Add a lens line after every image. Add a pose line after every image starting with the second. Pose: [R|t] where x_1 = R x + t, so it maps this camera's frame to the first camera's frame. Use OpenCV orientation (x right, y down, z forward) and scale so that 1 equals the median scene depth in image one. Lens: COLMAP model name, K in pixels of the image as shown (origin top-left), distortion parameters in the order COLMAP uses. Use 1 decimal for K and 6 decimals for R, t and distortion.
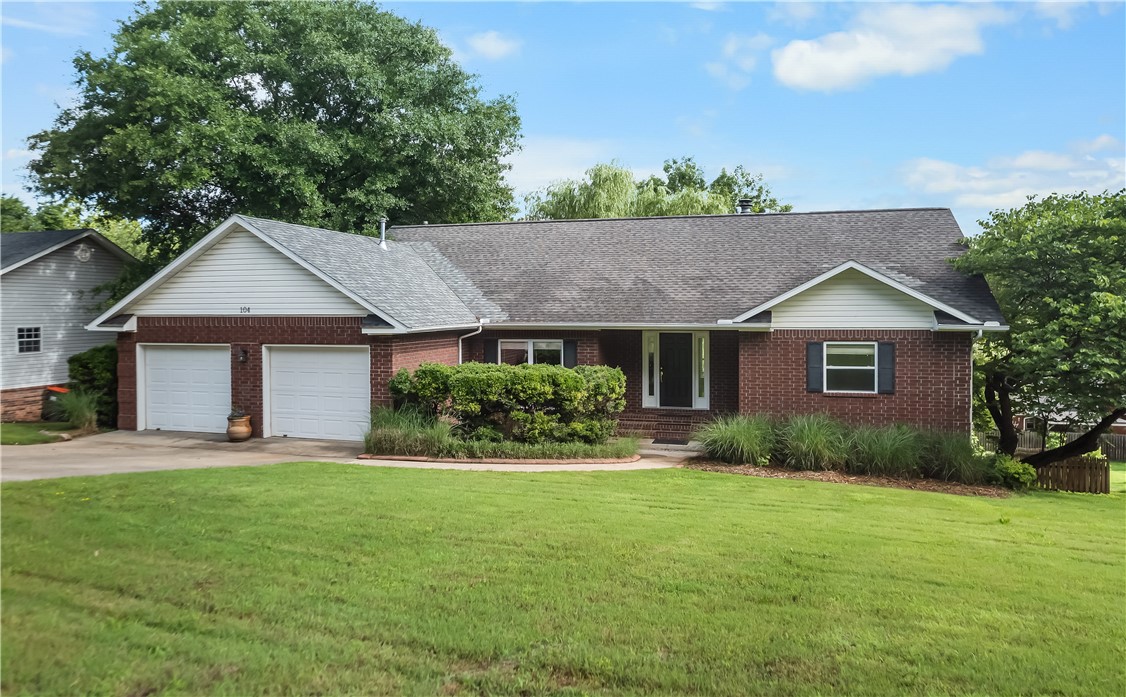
lens RADIAL K [[765.6, 0, 563.0], [0, 765.6, 415.6], [0, 0, 1]] dist [-0.004562, -0.000890]
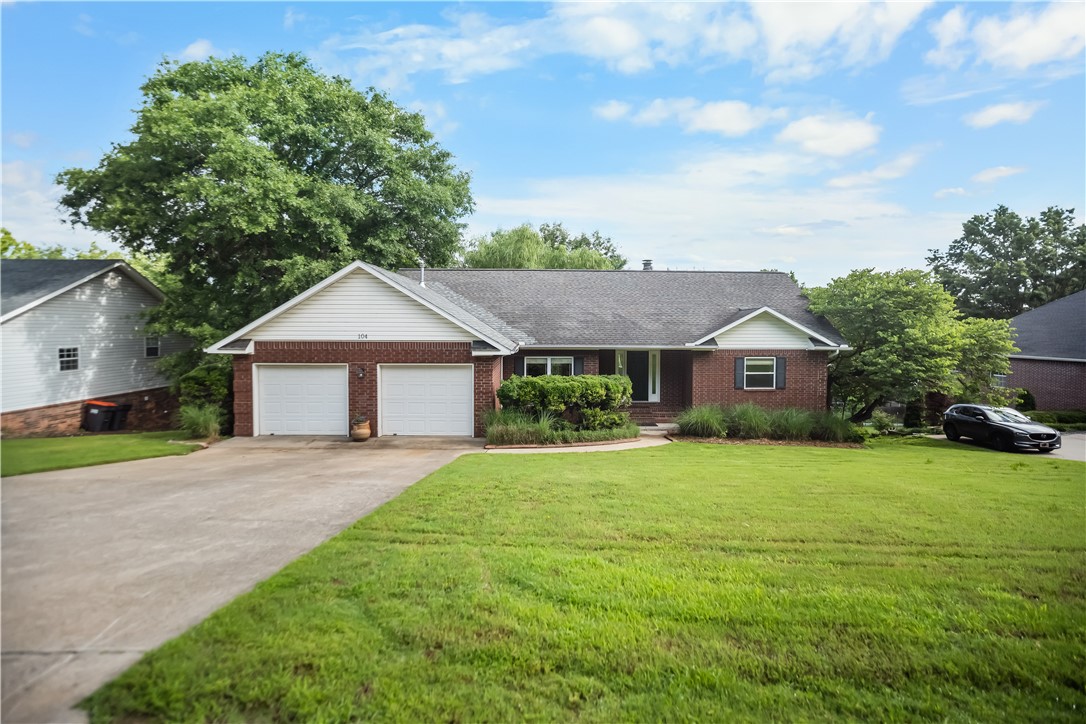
lens RADIAL K [[562.6, 0, 543.7], [0, 562.6, 411.0], [0, 0, 1]] dist [-0.002808, -0.000279]
pose [[0.950292, -0.039386, 0.308860, -0.404888], [0.034976, 0.999192, 0.019805, -0.022231], [-0.309390, -0.008018, 0.950901, 0.024313]]
